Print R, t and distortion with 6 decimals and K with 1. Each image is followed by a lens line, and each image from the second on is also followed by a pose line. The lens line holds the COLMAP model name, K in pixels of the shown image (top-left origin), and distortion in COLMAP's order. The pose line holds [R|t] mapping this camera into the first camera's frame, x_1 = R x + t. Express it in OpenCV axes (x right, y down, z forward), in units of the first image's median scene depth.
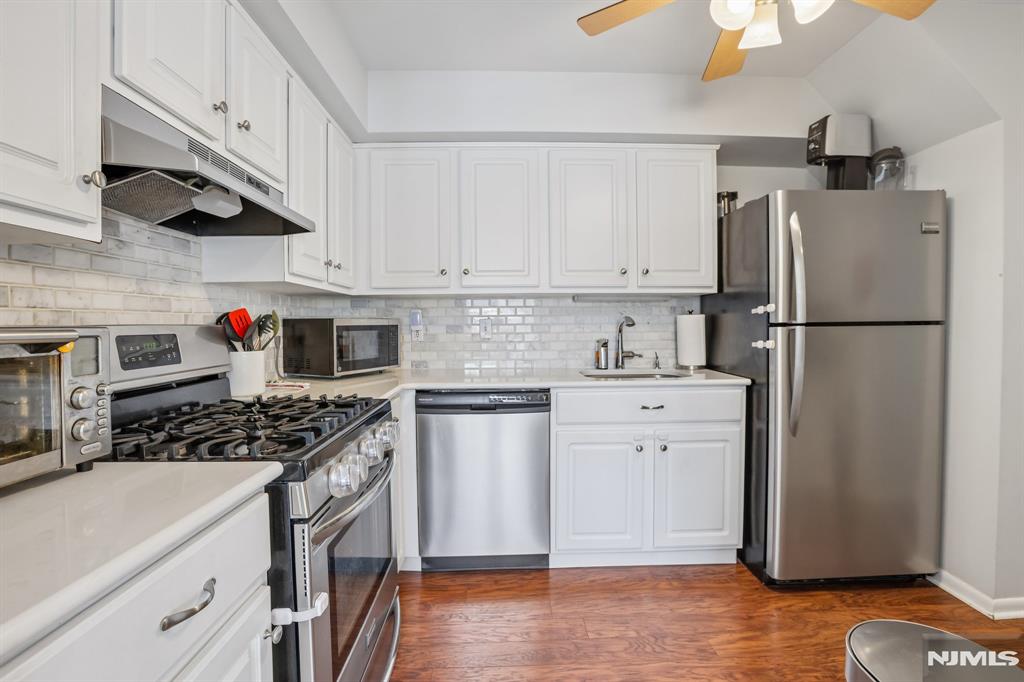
lens RADIAL K [[471.3, 0, 508.8], [0, 471.3, 338.5], [0, 0, 1]] dist [-0.025725, 0.003188]
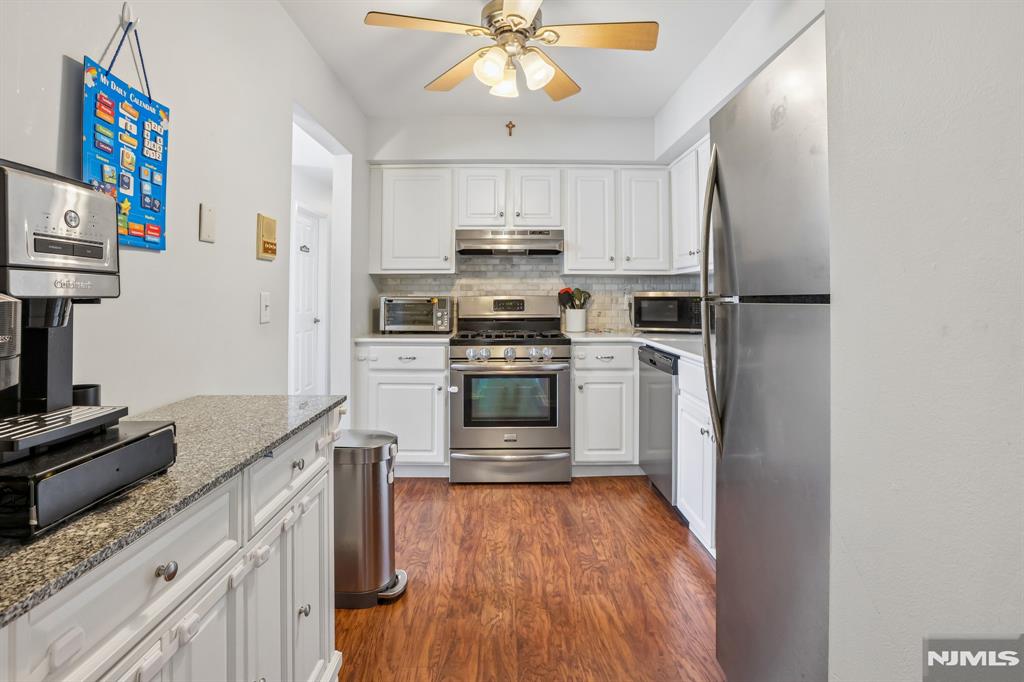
lens RADIAL K [[471.3, 0, 511.0], [0, 471.3, 286.8], [0, 0, 1]] dist [-0.025725, 0.003188]
pose [[0.009663, -0.001728, -0.999952, 1.536521], [-0.027262, 0.999626, -0.001991, -0.059568], [0.999582, 0.027280, 0.009613, 0.768807]]
